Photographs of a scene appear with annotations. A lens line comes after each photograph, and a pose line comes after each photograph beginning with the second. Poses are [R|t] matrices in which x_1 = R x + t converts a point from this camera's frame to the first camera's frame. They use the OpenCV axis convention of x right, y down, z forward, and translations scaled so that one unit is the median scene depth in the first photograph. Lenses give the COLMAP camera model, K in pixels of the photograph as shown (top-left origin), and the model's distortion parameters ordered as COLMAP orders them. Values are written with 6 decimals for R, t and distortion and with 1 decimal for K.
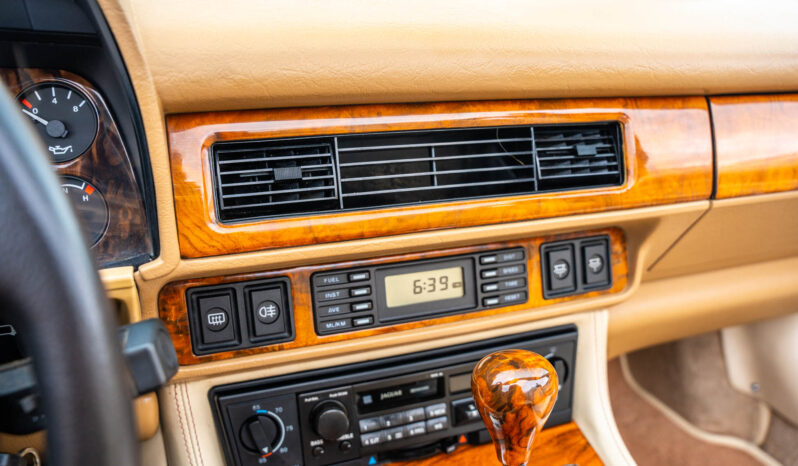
lens RADIAL K [[608.6, 0, 399.0], [0, 608.6, 233.0], [0, 0, 1]] dist [-0.102757, 0.003853]
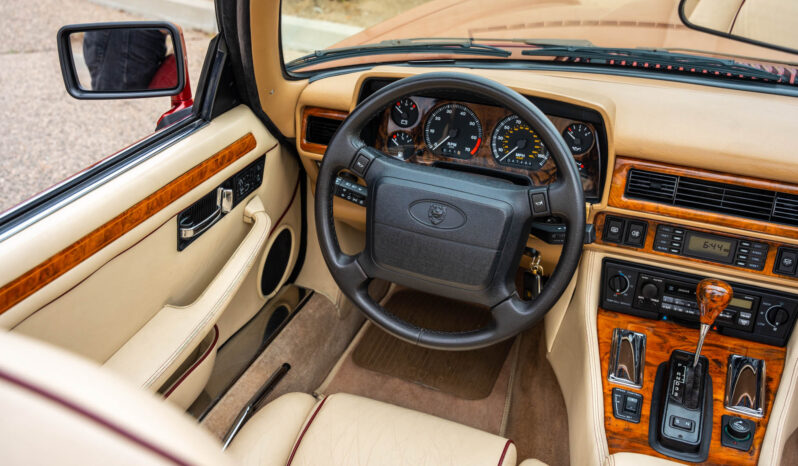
lens RADIAL K [[813.2, 0, 384.1], [0, 813.2, 233.5], [0, 0, 1]] dist [-0.086749, 0.204702]
pose [[0.767043, 0.320660, -0.555718, 0.790937], [-0.233099, 0.946241, 0.224258, -0.353132], [0.597754, -0.042478, 0.800553, -2.143818]]
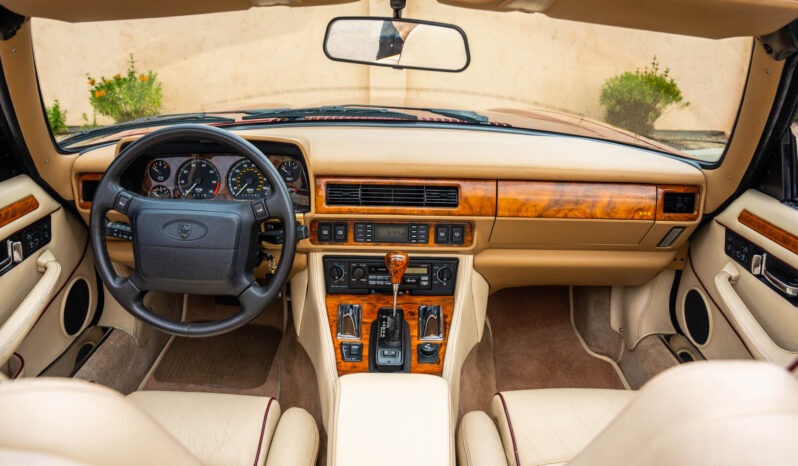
lens RADIAL K [[594.9, 0, 399.0], [0, 594.9, 233.0], [0, 0, 1]] dist [-0.170583, 0.120563]
pose [[0.946764, 0.130630, -0.294234, 1.038308], [-0.122456, 0.991402, 0.046121, -0.058122], [0.297729, -0.007635, 0.954620, -2.005638]]
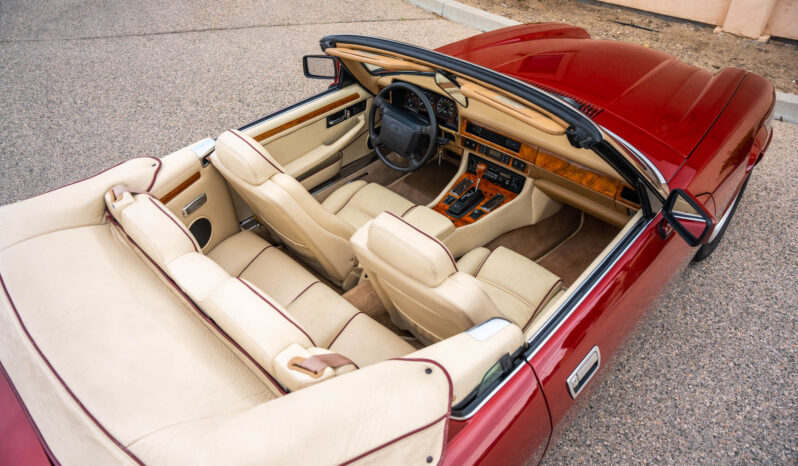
lens RADIAL K [[547.9, 0, 399.0], [0, 547.9, 233.0], [0, 0, 1]] dist [-0.134462, 0.003472]
pose [[0.449124, 0.562508, -0.694170, 4.155992], [-0.260502, 0.825623, 0.500485, -1.878222], [0.854650, -0.043947, 0.517342, -2.900356]]
